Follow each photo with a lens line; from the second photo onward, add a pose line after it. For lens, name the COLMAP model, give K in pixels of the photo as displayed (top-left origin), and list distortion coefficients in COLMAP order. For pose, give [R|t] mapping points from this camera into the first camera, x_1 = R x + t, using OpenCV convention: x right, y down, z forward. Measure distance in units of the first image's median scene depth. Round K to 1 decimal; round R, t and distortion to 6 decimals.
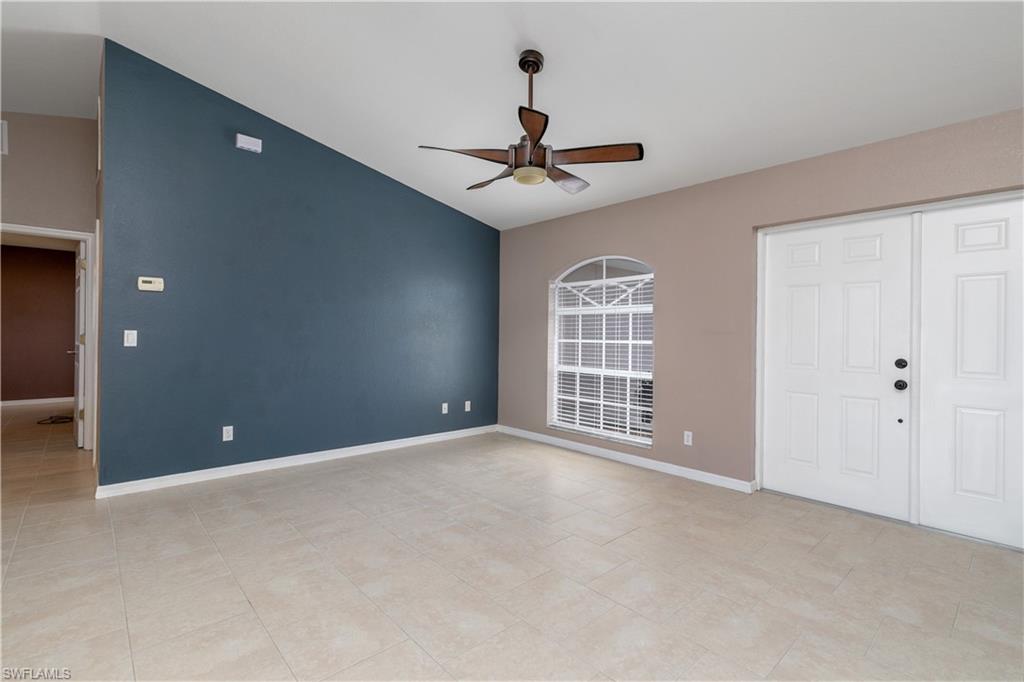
lens RADIAL K [[469.9, 0, 507.5], [0, 469.9, 333.8], [0, 0, 1]] dist [-0.000605, 0.000072]
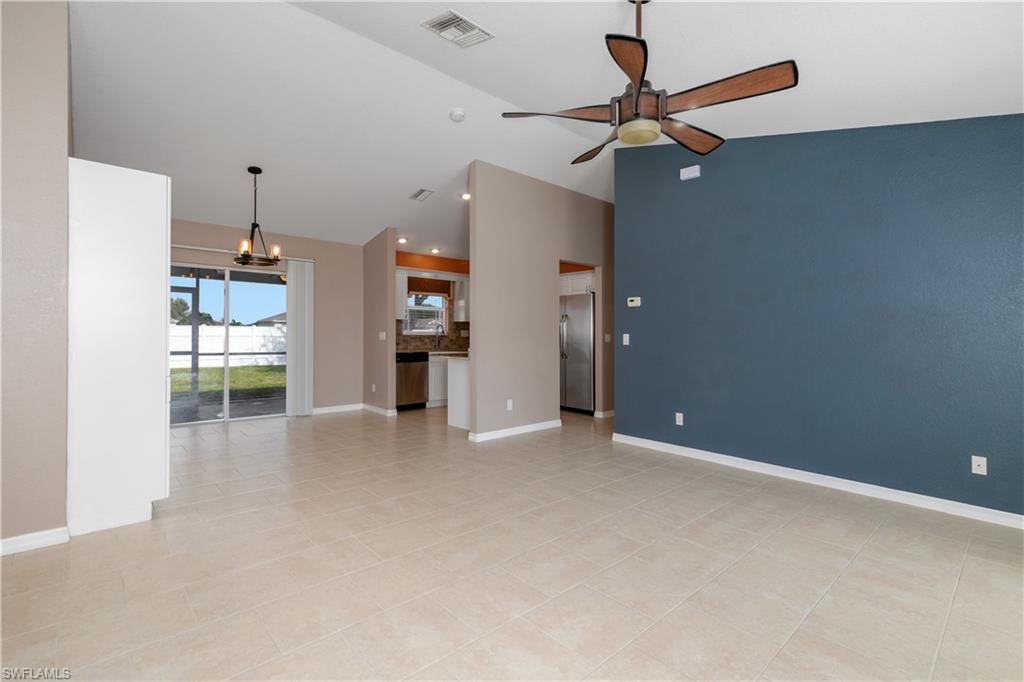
lens RADIAL K [[469.9, 0, 518.9], [0, 469.9, 333.5], [0, 0, 1]] dist [-0.000605, 0.000072]
pose [[0.007258, -0.012949, -0.999890, 0.519251], [-0.011625, 0.999847, -0.013033, 0.010592], [0.999906, 0.011718, 0.007107, 0.491288]]
